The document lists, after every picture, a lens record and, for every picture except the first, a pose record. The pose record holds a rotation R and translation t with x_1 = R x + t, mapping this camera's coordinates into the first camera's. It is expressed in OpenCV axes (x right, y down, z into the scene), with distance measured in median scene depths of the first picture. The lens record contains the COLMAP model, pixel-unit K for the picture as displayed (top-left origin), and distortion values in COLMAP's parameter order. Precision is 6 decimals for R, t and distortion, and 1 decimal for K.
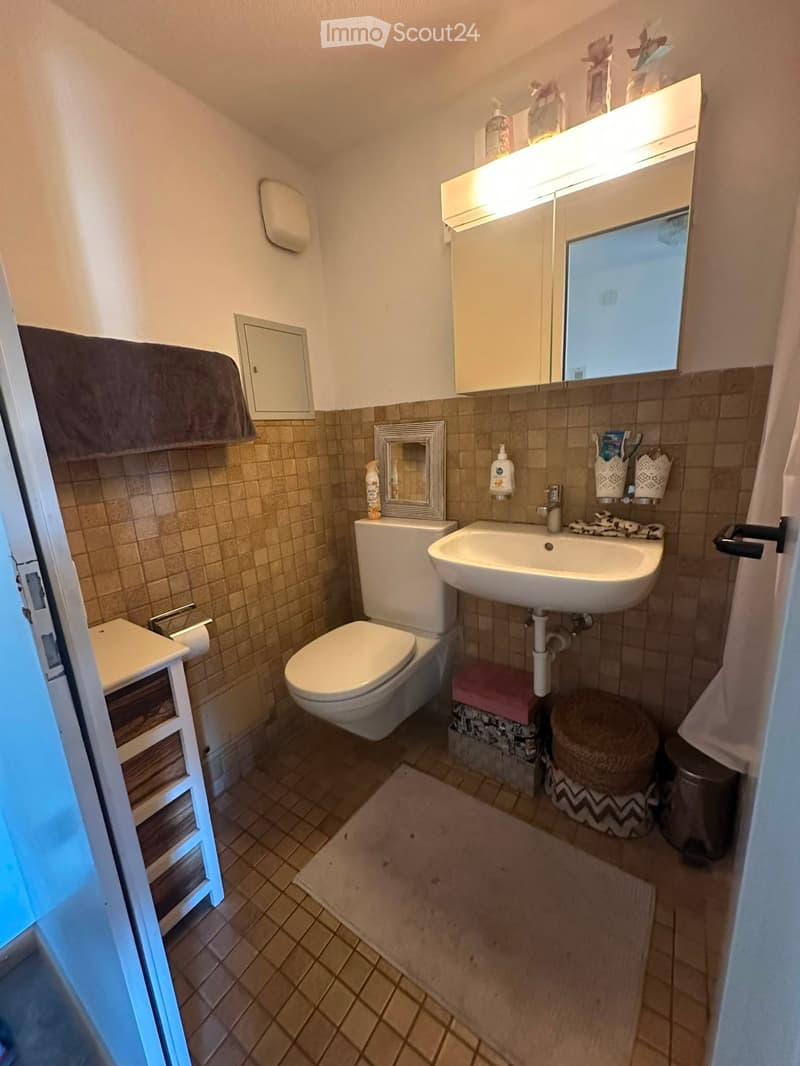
lens RADIAL K [[427.4, 0, 399.3], [0, 427.4, 533.4], [0, 0, 1]] dist [0.000811, -0.000451]
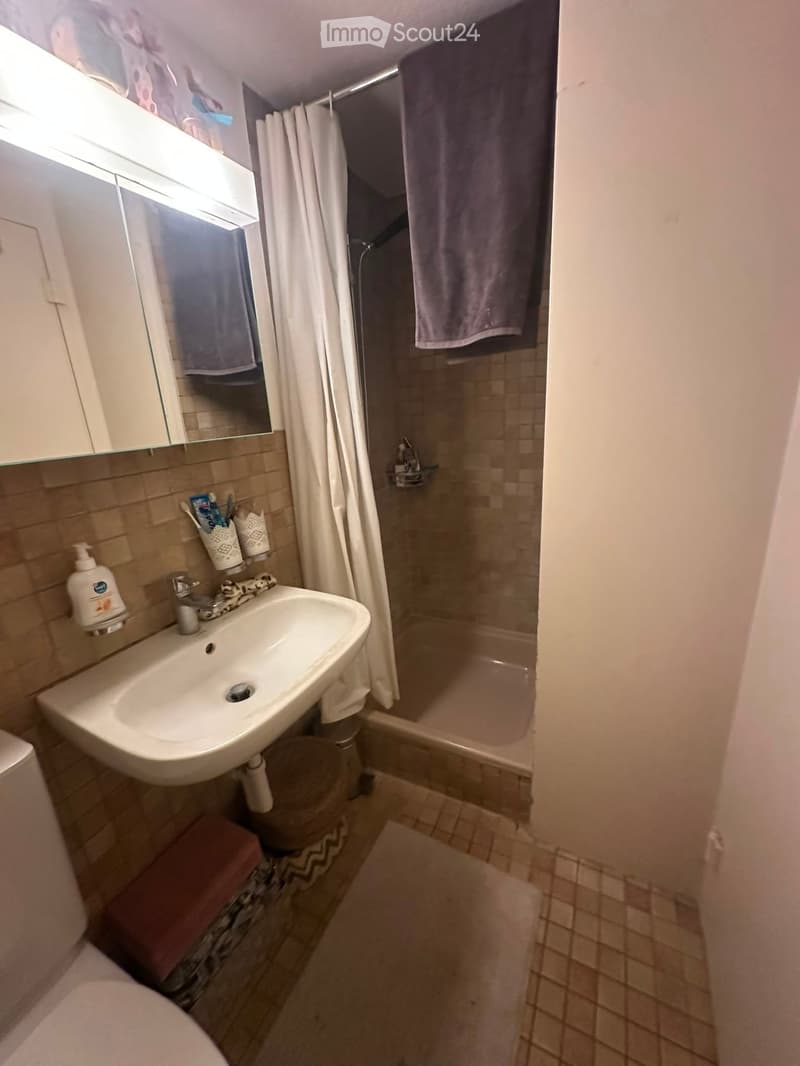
lens RADIAL K [[427.4, 0, 401.9], [0, 427.4, 532.3], [0, 0, 1]] dist [0.000811, -0.000451]
pose [[-0.124003, -0.224716, 0.966502, -0.409920], [0.286612, 0.924393, 0.251698, -0.268385], [-0.949988, 0.308222, -0.050221, 0.665628]]
